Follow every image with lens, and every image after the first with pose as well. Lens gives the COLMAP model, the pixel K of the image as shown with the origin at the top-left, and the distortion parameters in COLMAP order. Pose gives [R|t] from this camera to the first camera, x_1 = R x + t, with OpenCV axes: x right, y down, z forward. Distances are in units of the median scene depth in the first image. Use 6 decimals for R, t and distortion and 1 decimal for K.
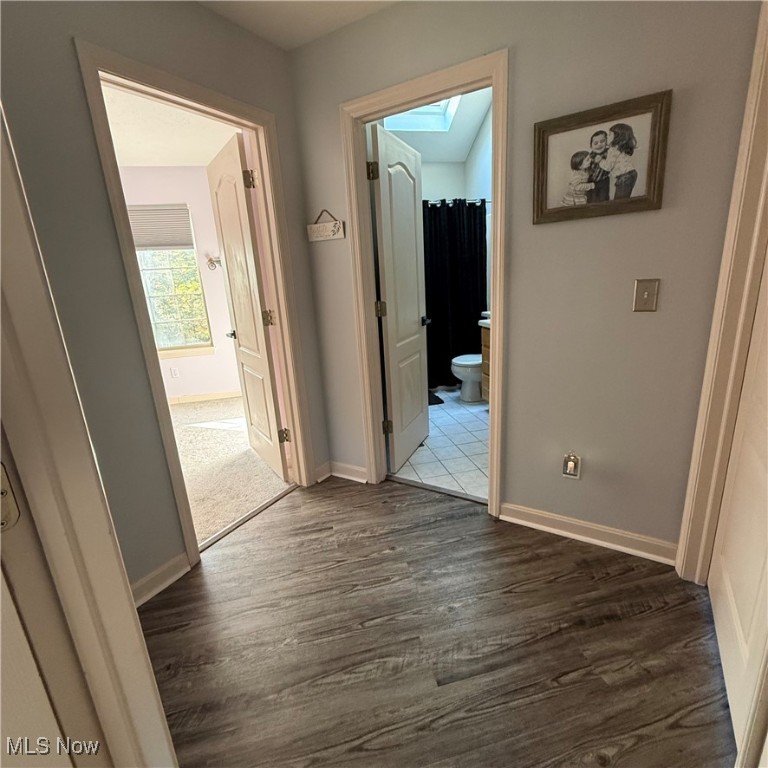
lens RADIAL K [[408.0, 0, 384.0], [0, 408.0, 384.0], [0, 0, 1]] dist [0.002094, -0.000701]
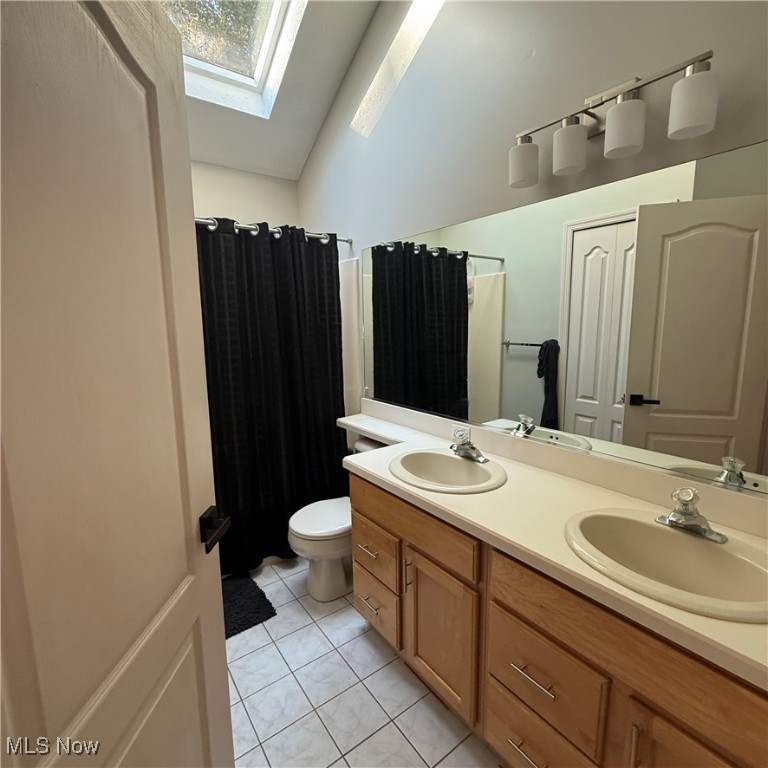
lens RADIAL K [[408.0, 0, 384.0], [0, 408.0, 384.0], [0, 0, 1]] dist [0.002094, -0.000701]
pose [[0.915644, -0.008725, 0.401896, 0.071451], [0.060676, 0.991310, -0.116719, -0.163963], [-0.397385, 0.131259, 0.908216, 0.464075]]
